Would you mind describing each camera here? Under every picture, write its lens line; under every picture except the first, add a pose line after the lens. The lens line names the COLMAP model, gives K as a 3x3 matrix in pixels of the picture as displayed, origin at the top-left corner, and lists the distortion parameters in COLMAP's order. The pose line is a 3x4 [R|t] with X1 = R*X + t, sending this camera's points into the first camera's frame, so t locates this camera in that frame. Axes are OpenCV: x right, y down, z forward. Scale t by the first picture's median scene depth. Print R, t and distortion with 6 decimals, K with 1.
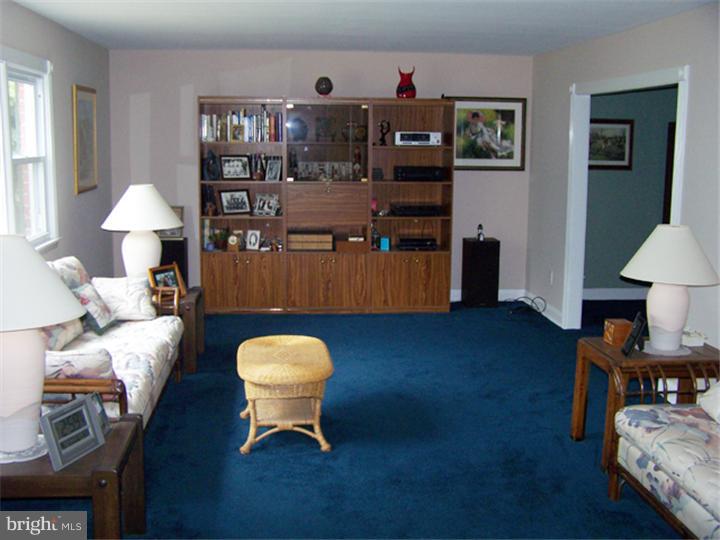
lens RADIAL K [[812.6, 0, 359.6], [0, 812.6, 262.4], [0, 0, 1]] dist [-0.088511, 0.000000]
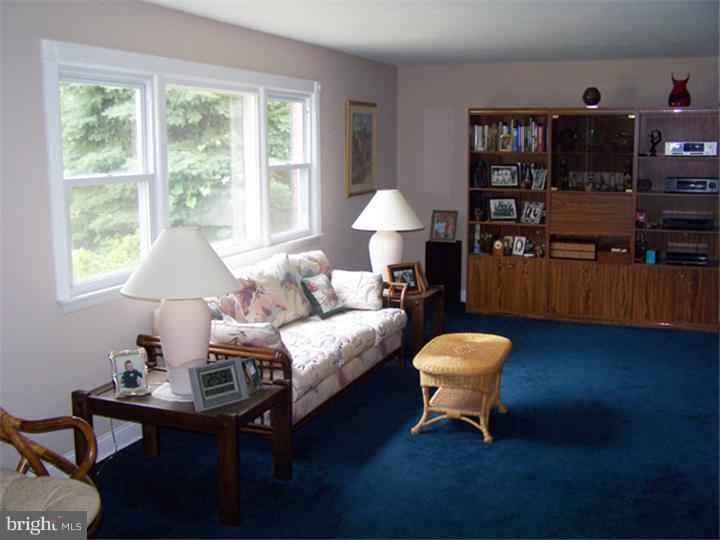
lens RADIAL K [[812.6, 0, 358.8], [0, 812.6, 274.8], [0, 0, 1]] dist [-0.088511, 0.000000]
pose [[0.898113, 0.062682, -0.435275, 0.154625], [-0.059326, 0.998011, 0.021311, -0.000704], [0.435745, 0.006683, 0.900045, -0.022979]]
